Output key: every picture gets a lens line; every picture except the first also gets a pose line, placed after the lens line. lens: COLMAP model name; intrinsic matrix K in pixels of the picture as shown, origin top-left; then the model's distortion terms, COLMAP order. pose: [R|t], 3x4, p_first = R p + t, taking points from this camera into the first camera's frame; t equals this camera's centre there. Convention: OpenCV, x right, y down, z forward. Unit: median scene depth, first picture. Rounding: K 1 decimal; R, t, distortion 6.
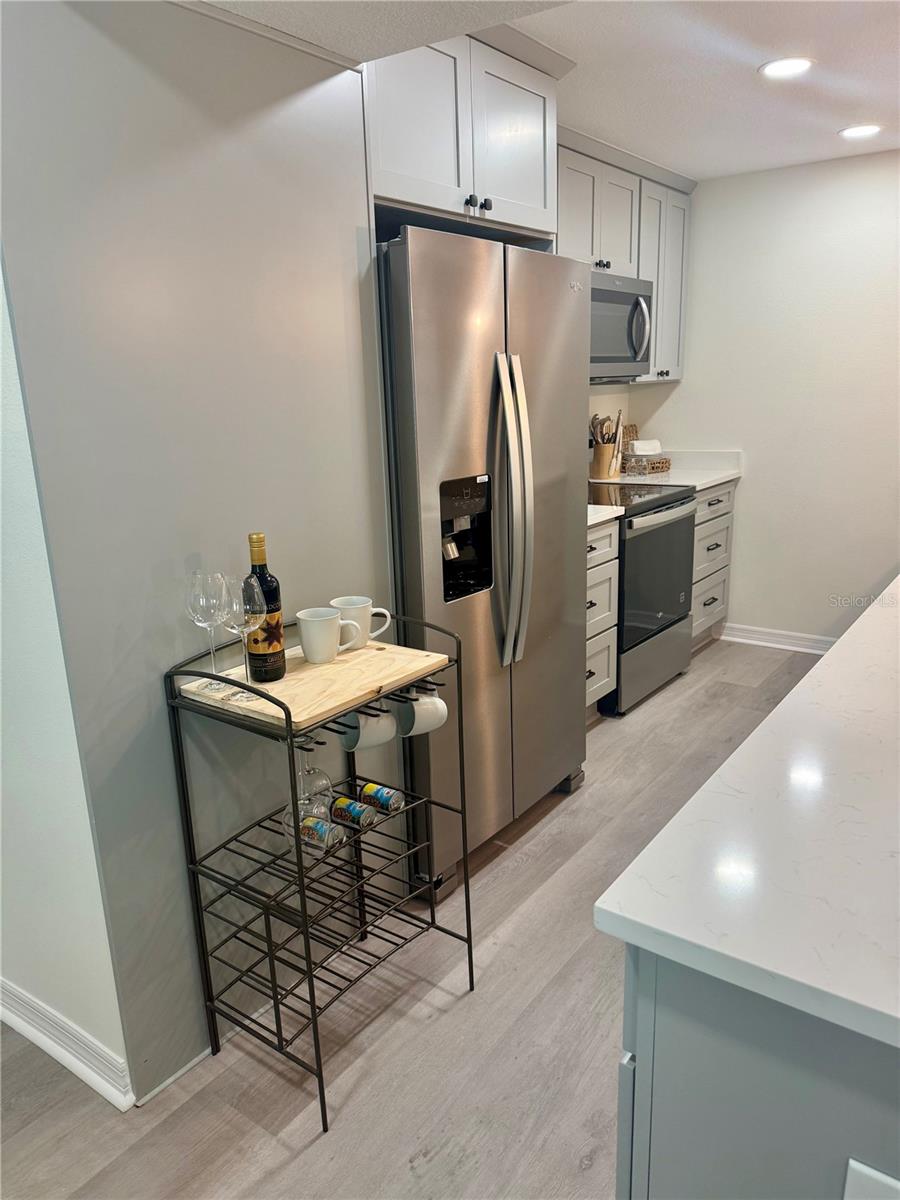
lens RADIAL K [[839.4, 0, 444.5], [0, 839.4, 605.2], [0, 0, 1]] dist [0.072045, -0.090337]
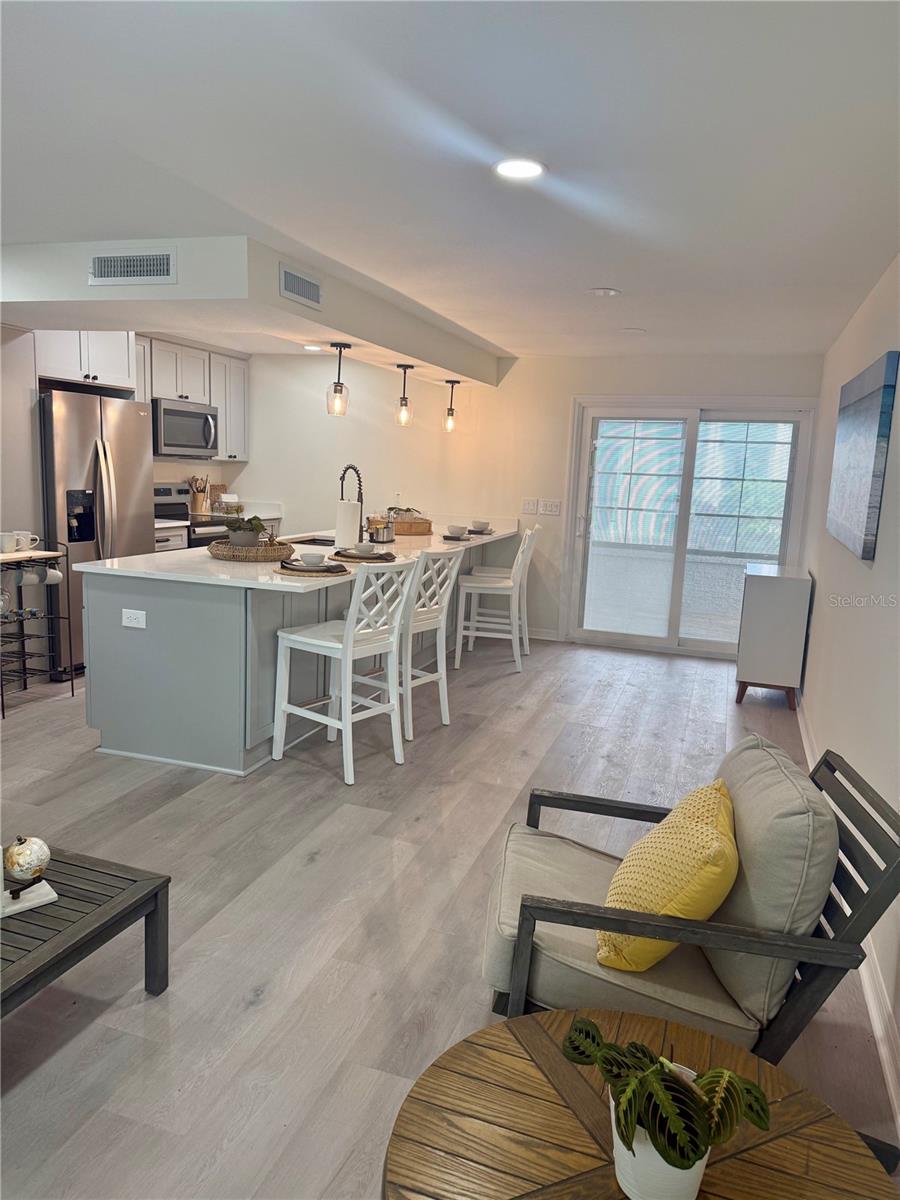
lens RADIAL K [[839.4, 0, 444.9], [0, 839.4, 603.2], [0, 0, 1]] dist [0.072045, -0.090337]
pose [[0.949713, 0.019989, 0.312484, 0.161482], [0.009018, 0.995800, -0.091108, 0.241717], [-0.312993, 0.089344, 0.945544, -0.958112]]
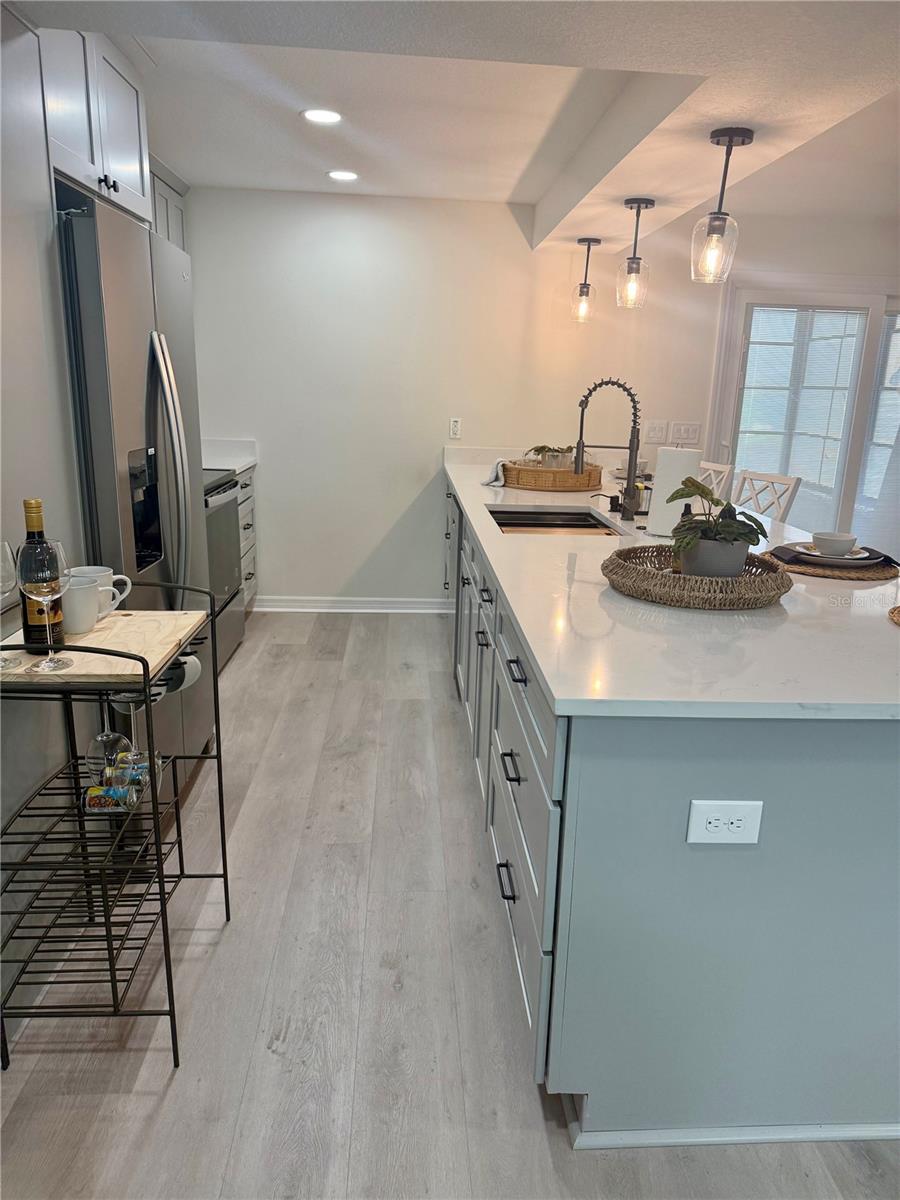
lens RADIAL K [[839.4, 0, 446.6], [0, 839.4, 607.8], [0, 0, 1]] dist [0.072045, -0.090337]
pose [[0.770366, -0.111533, 0.627771, -0.226324], [0.109301, 0.993108, 0.042312, 0.022790], [-0.628164, 0.036020, 0.777247, -0.021080]]
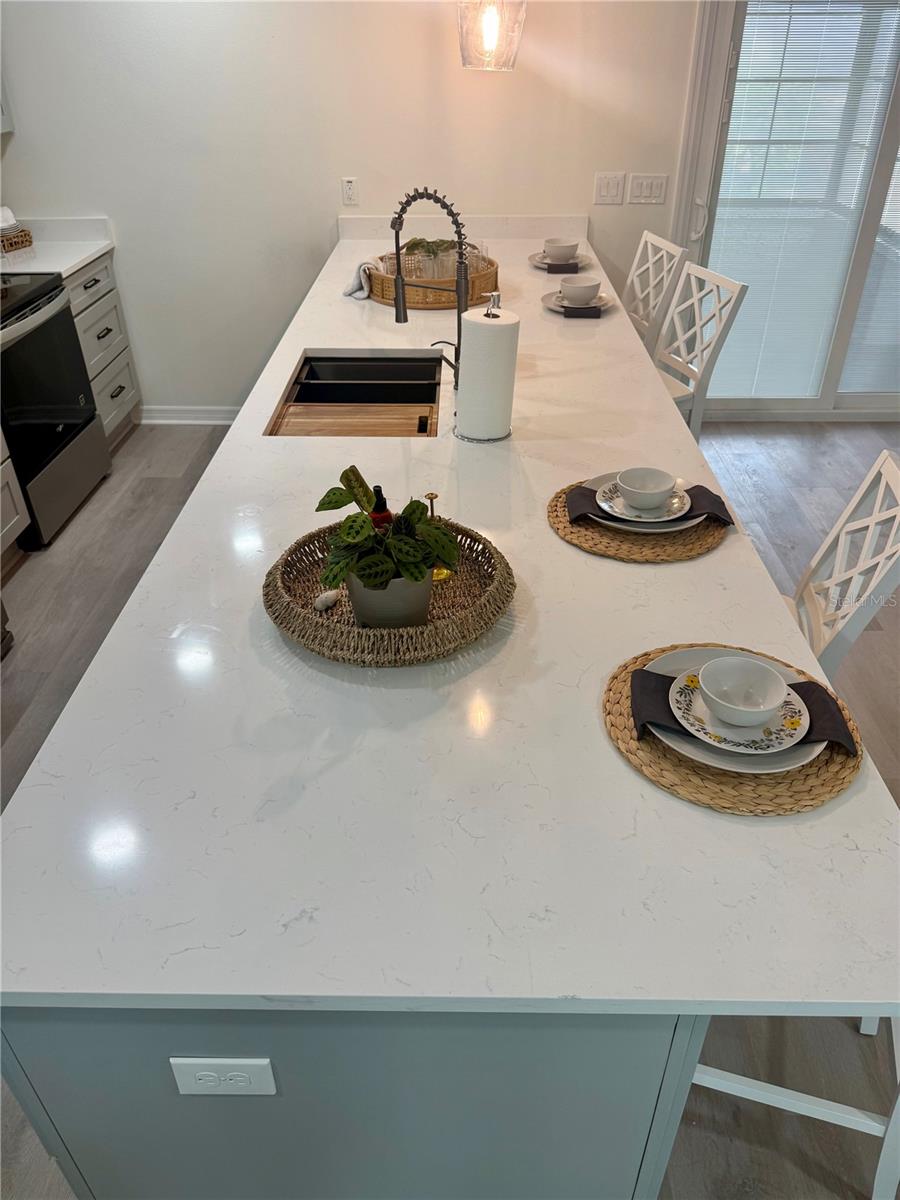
lens RADIAL K [[839.4, 0, 429.7], [0, 839.4, 604.9], [0, 0, 1]] dist [0.072045, -0.090337]
pose [[0.823130, -0.304758, 0.479145, 0.088215], [0.133829, 0.924127, 0.357880, -0.096990], [-0.551858, -0.230458, 0.801463, -0.029552]]
